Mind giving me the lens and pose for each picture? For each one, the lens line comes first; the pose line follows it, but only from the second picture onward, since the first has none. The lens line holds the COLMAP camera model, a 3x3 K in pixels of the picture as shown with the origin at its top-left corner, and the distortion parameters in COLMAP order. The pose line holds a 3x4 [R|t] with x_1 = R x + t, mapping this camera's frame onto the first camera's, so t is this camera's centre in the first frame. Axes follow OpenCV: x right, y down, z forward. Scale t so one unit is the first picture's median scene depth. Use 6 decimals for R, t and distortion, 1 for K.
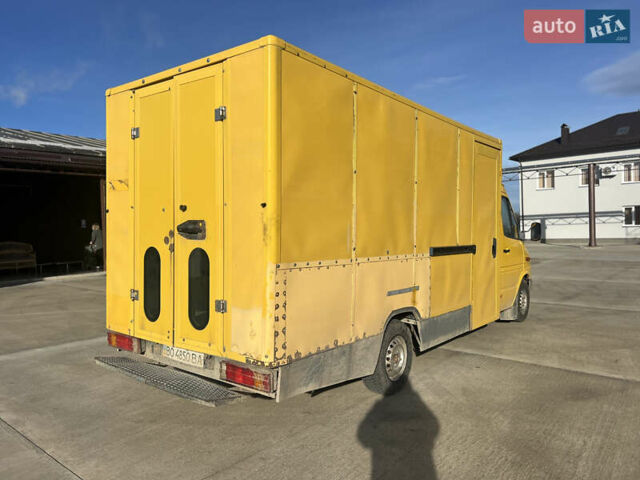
lens RADIAL K [[505.1, 0, 320.0], [0, 505.1, 240.0], [0, 0, 1]] dist [0.035583, -0.004900]
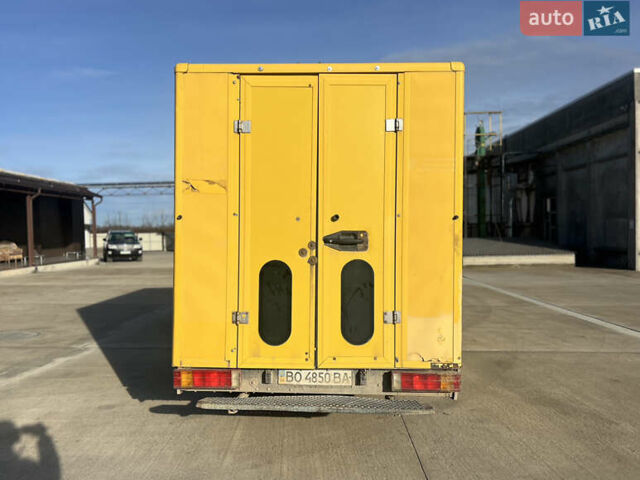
lens RADIAL K [[533.1, 0, 319.8], [0, 533.1, 247.9], [0, 0, 1]] dist [0.058584, -0.010669]
pose [[0.779903, -0.008648, 0.625840, -0.906836], [0.012260, 0.999924, -0.001461, -0.005918], [-0.625780, 0.008812, 0.779950, 0.249978]]
